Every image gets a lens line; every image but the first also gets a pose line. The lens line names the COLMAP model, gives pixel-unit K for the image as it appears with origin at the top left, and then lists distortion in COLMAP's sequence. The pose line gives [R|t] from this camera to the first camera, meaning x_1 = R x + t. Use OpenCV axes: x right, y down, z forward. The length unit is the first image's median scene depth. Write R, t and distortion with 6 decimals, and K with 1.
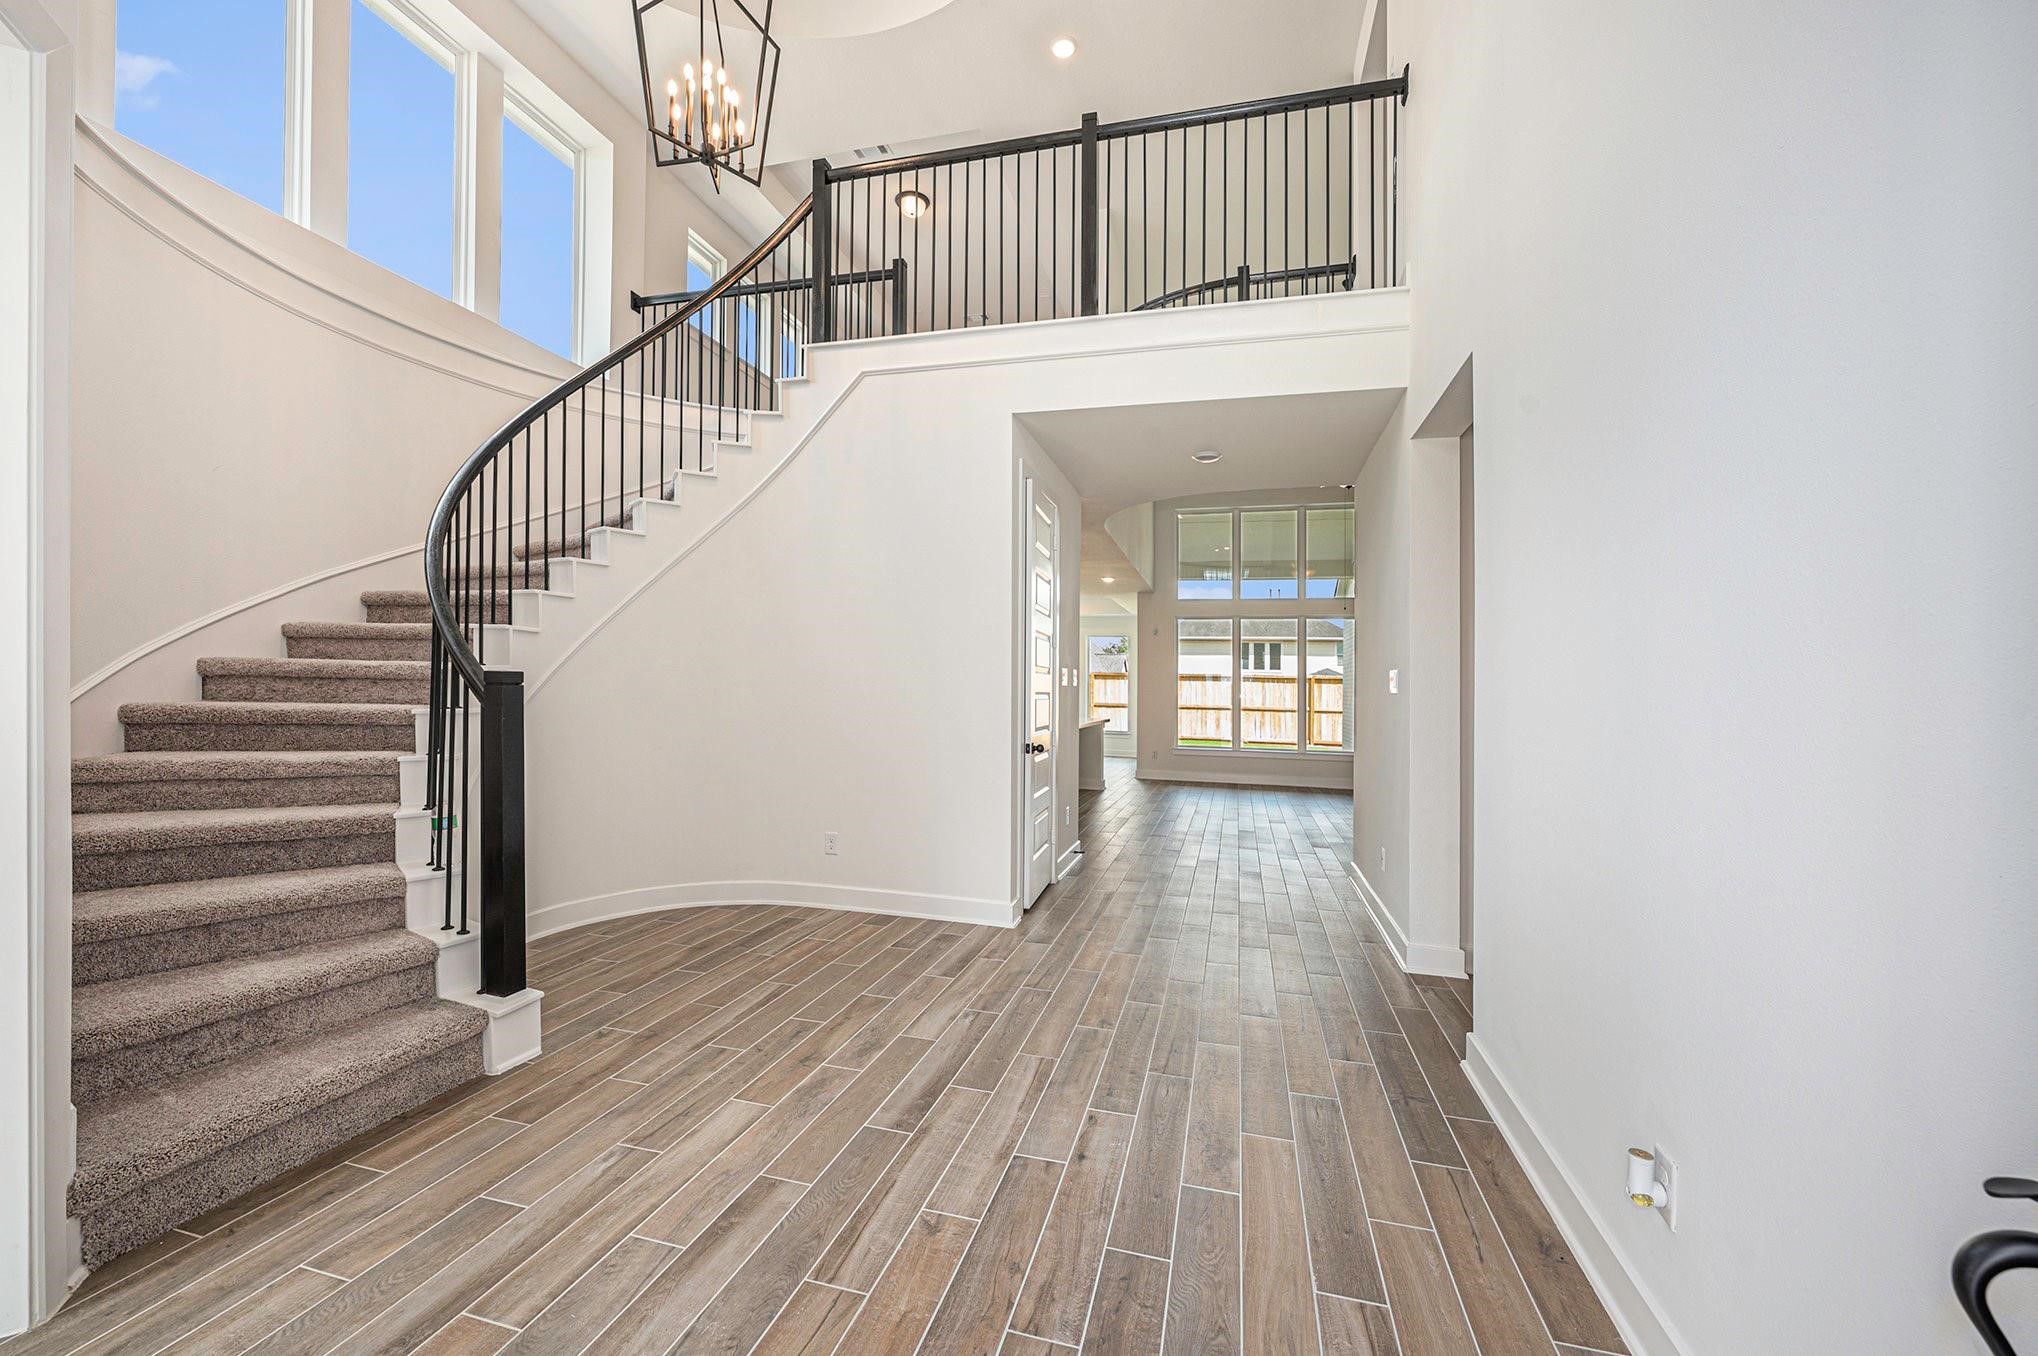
lens RADIAL K [[808.5, 0, 1025.6], [0, 808.5, 684.4], [0, 0, 1]] dist [-0.001434, -0.000101]
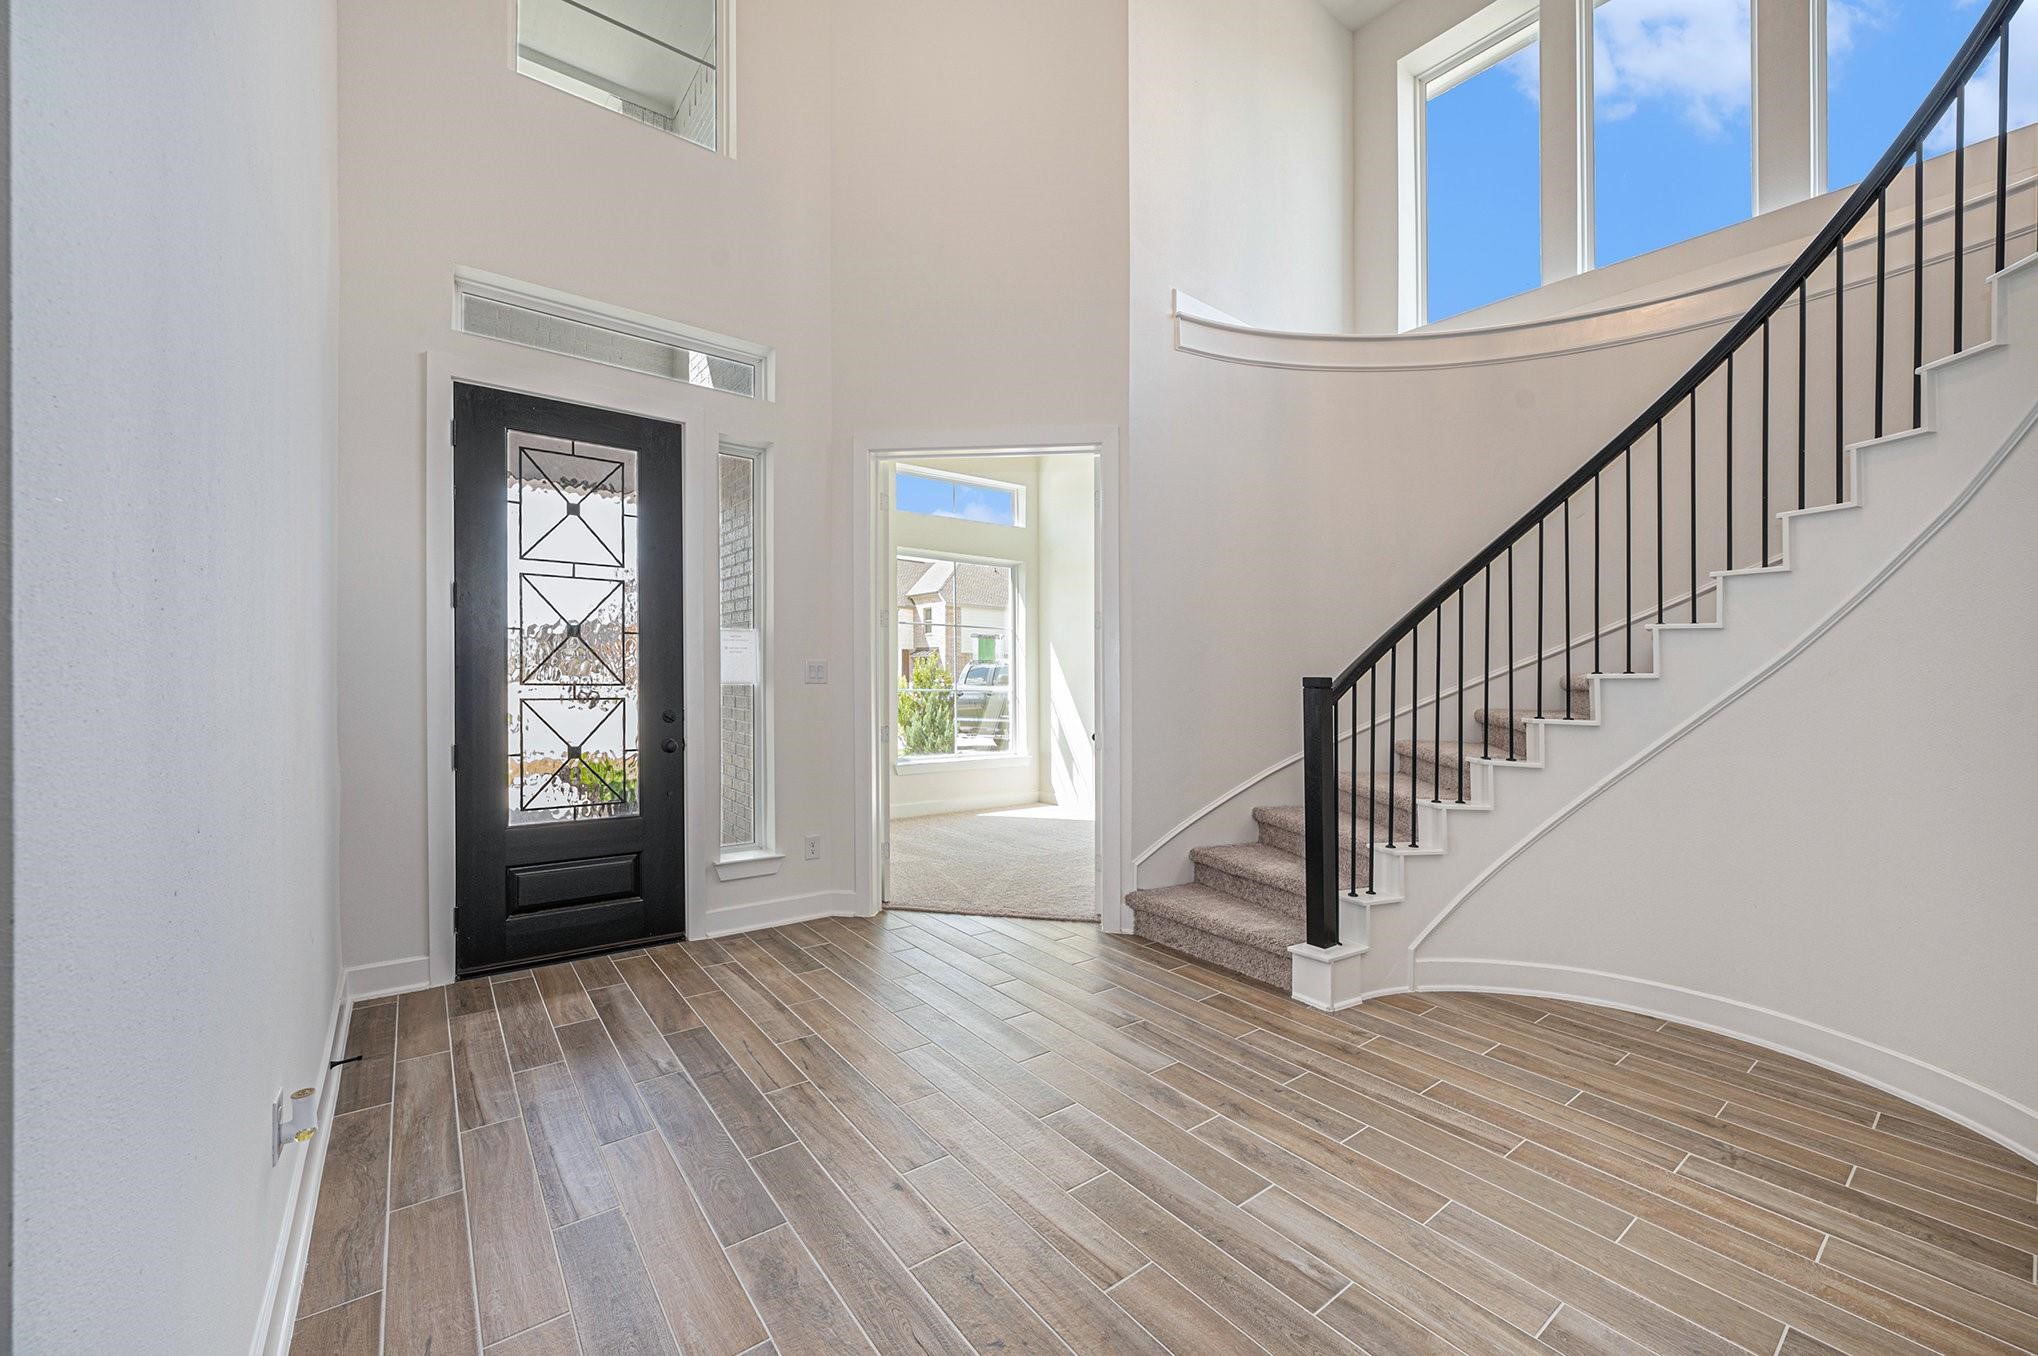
lens RADIAL K [[808.5, 0, 1025.6], [0, 808.5, 684.4], [0, 0, 1]] dist [-0.001434, -0.000101]
pose [[-0.613610, -0.024861, -0.789218, 0.585239], [-0.024074, 0.999629, -0.012771, 0.014646], [0.789242, 0.011163, -0.613981, 1.356556]]
